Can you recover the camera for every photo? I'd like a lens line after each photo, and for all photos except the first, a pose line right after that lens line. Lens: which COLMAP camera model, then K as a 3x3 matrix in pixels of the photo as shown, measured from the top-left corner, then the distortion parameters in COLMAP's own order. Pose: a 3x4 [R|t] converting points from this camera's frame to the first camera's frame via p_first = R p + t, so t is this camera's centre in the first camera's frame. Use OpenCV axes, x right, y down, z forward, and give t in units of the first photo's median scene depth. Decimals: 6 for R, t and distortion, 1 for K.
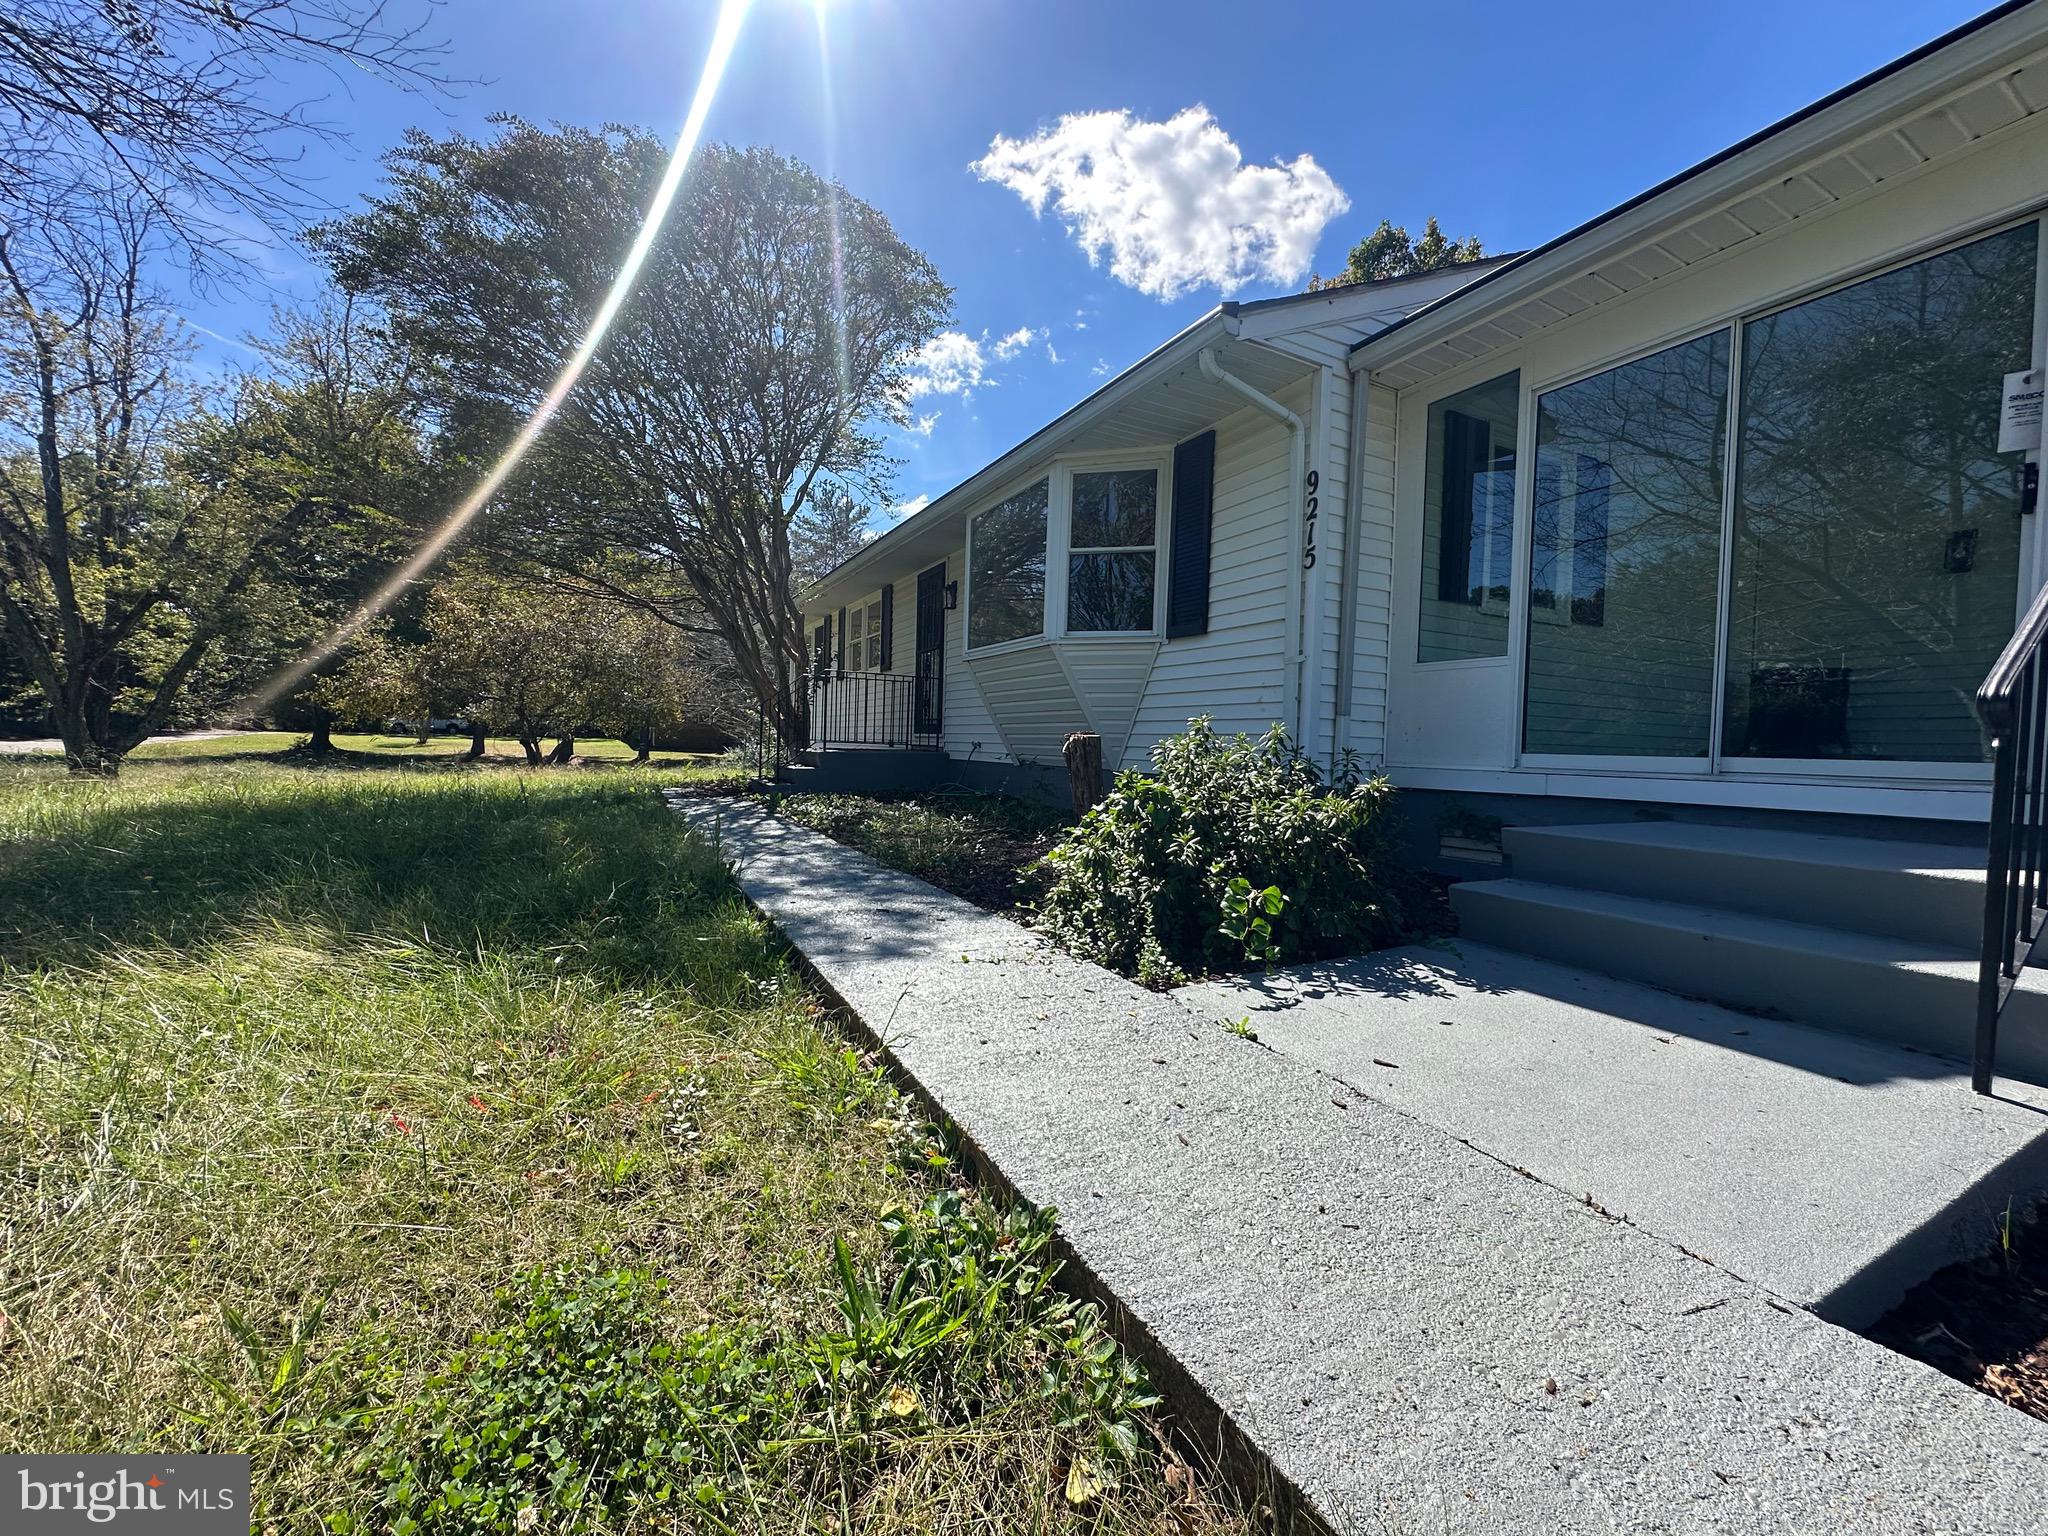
lens RADIAL K [[809.9, 0, 1017.3], [0, 809.9, 770.3], [0, 0, 1]] dist [-0.010187, 0.000590]
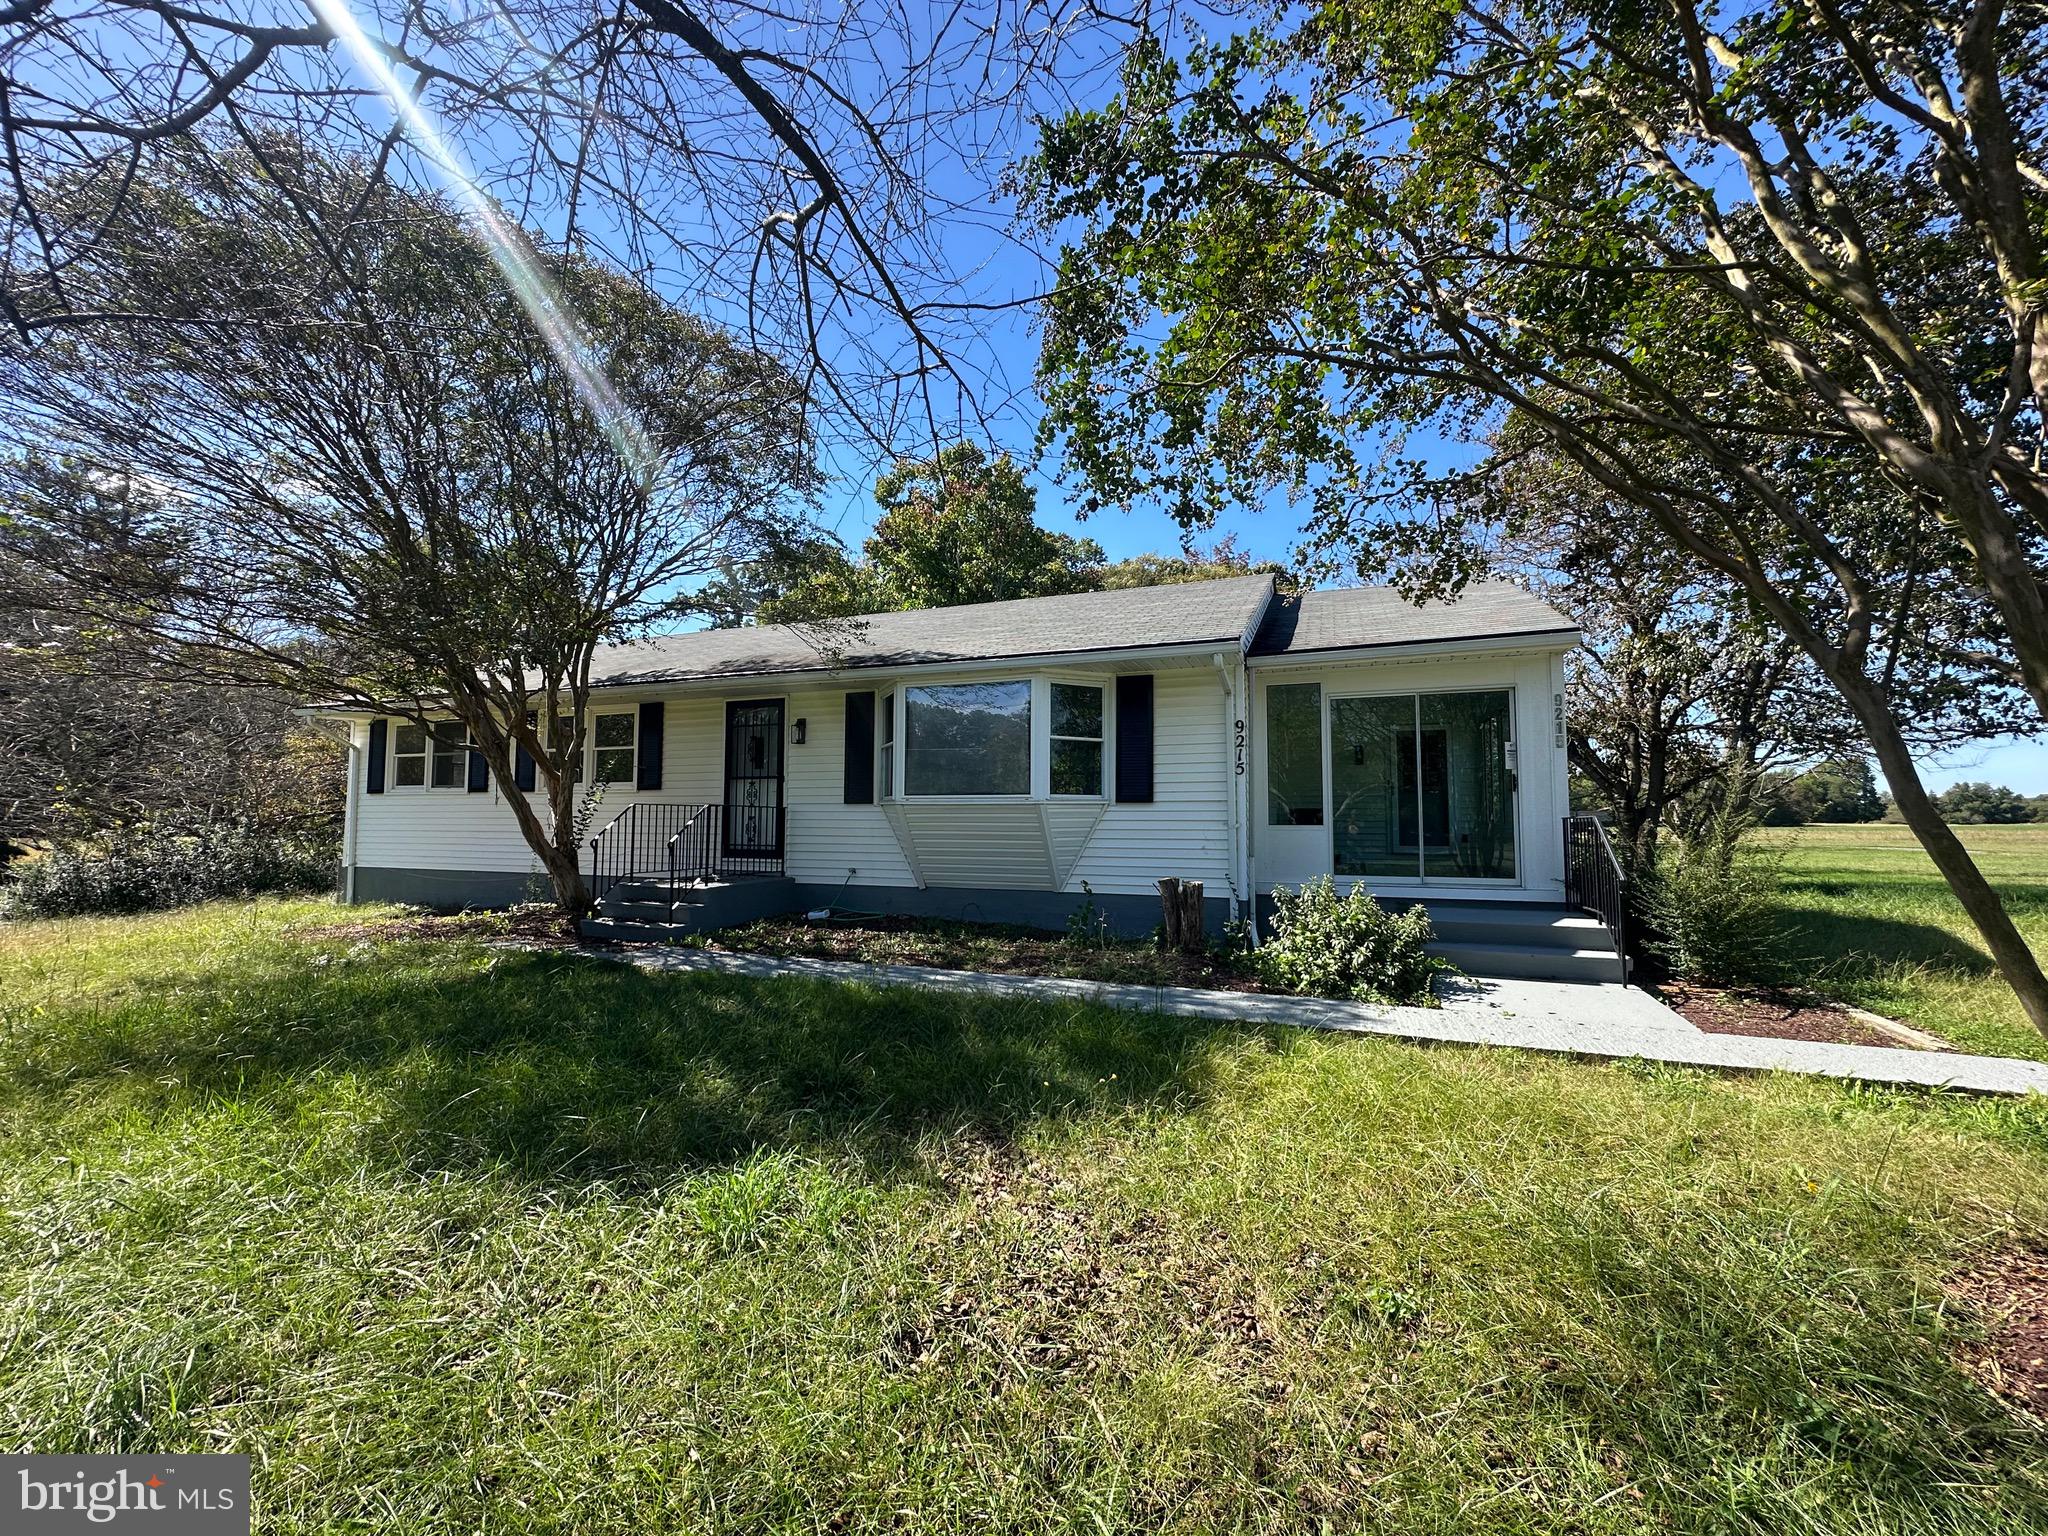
lens RADIAL K [[809.9, 0, 1017.3], [0, 809.9, 770.3], [0, 0, 1]] dist [-0.010187, 0.000590]
pose [[0.756255, 0.014958, 0.654105, -0.854335], [0.042718, 0.996477, -0.072177, -0.110164], [-0.652880, 0.082526, 0.752952, -0.015135]]
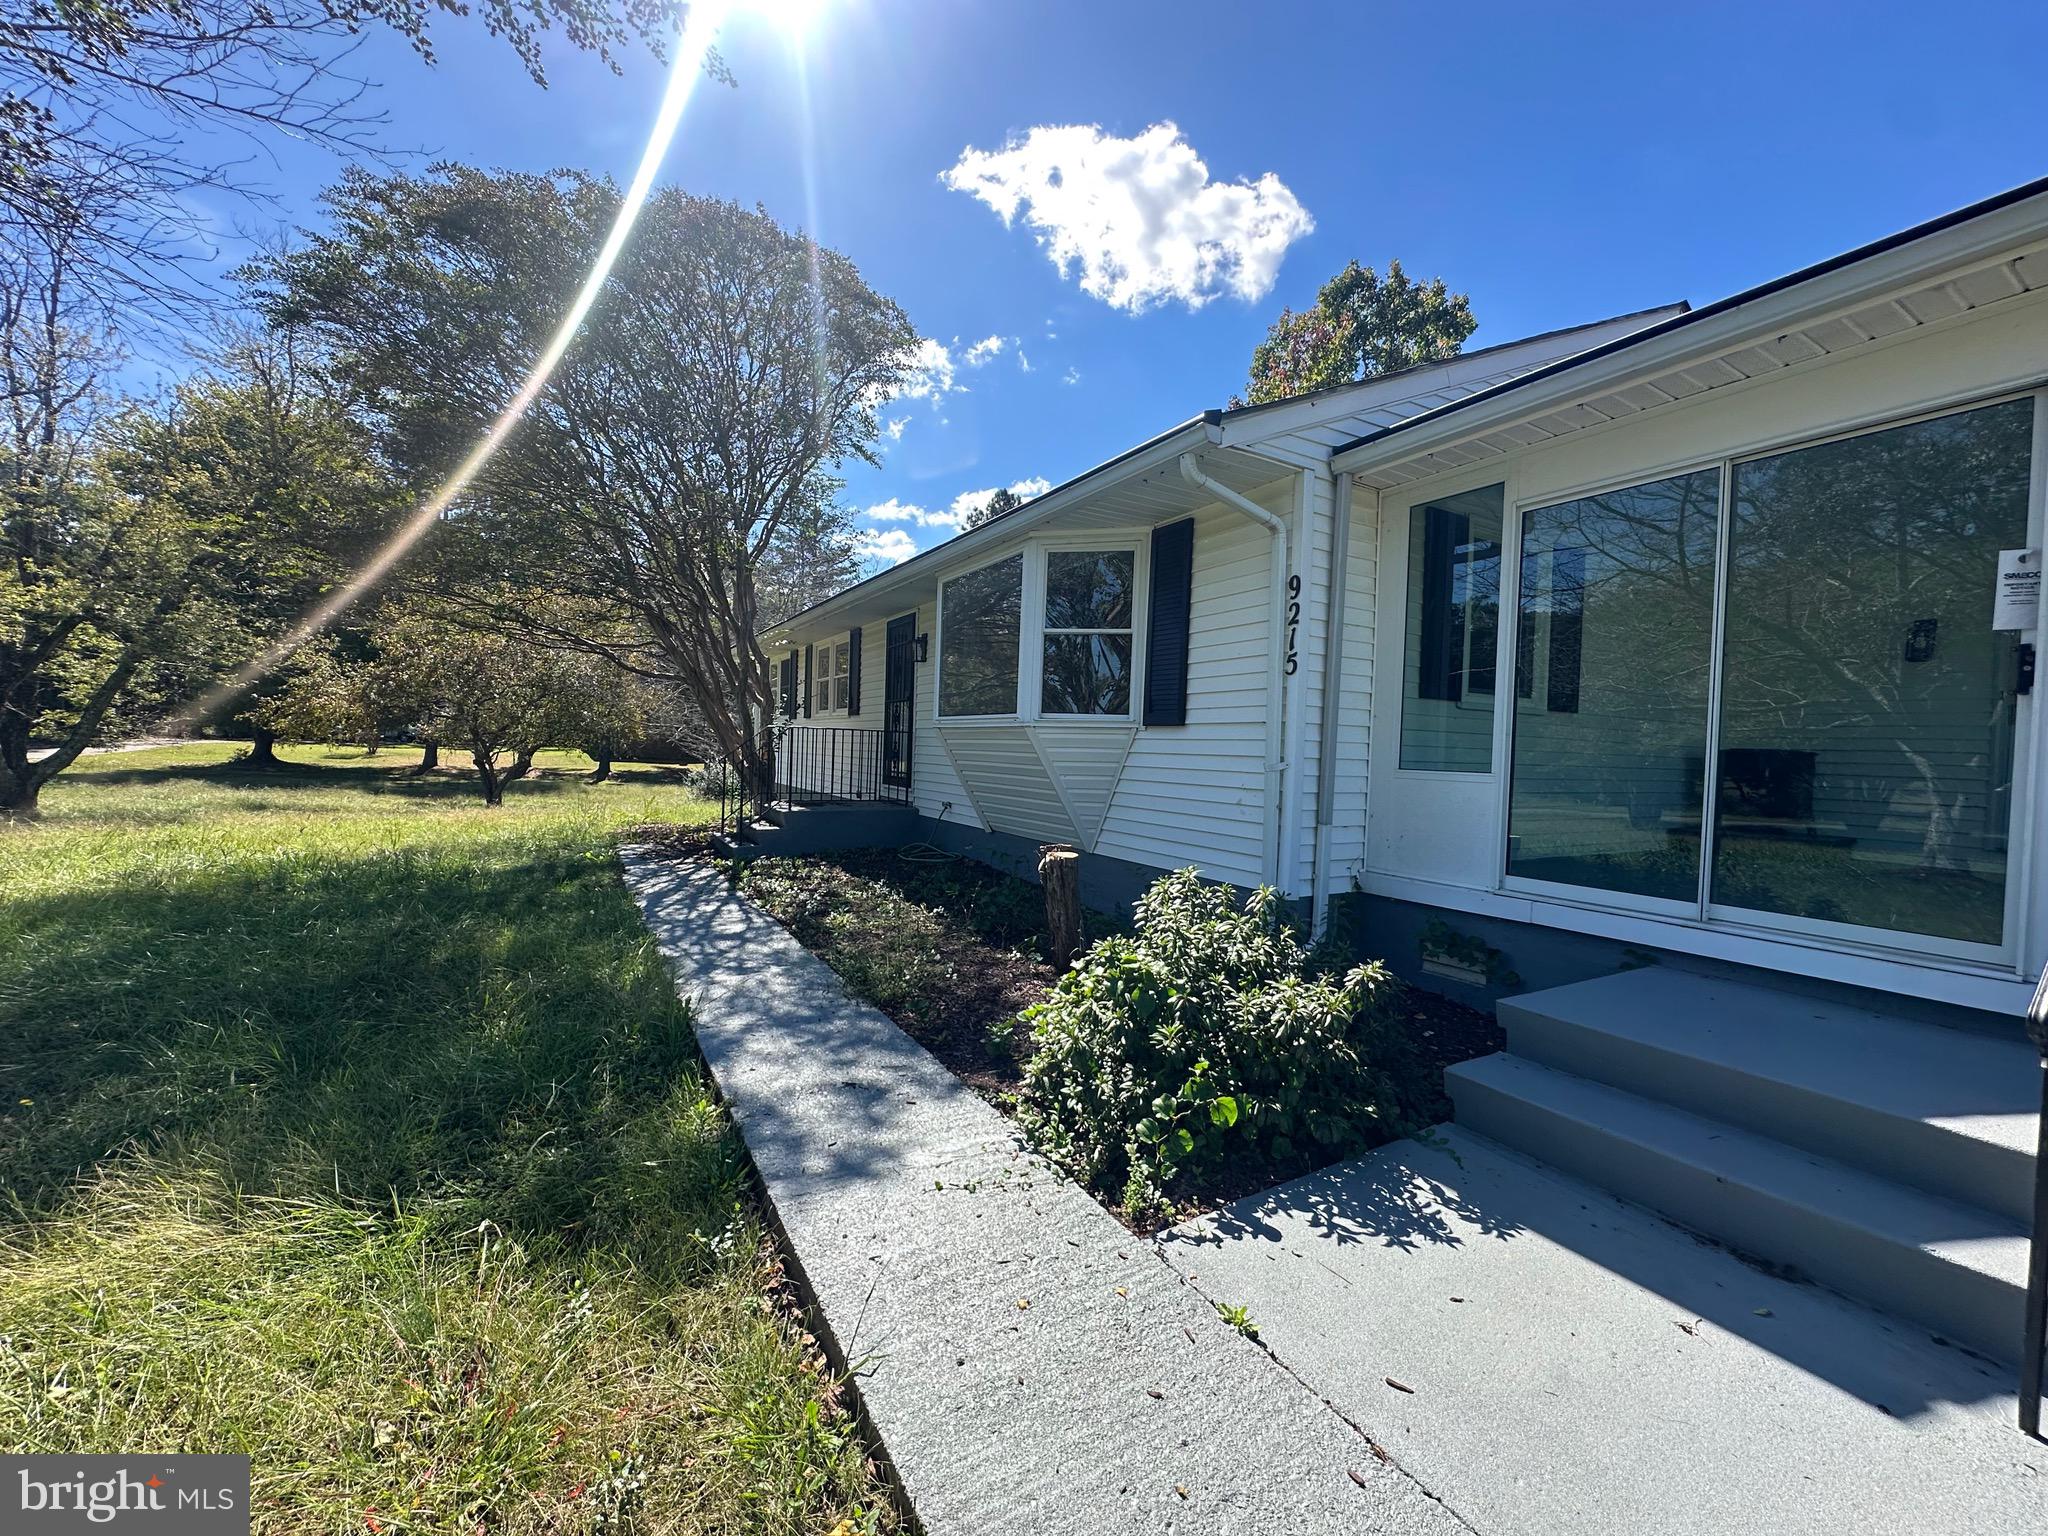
lens RADIAL K [[810.2, 0, 1019.7], [0, 810.2, 773.6], [0, 0, 1]] dist [-0.011946, 0.001015]
pose [[0.999151, 0.001906, 0.041163, -0.003911], [-0.001699, 0.999986, -0.005050, -0.091237], [-0.041172, 0.004976, 0.999140, 0.029180]]
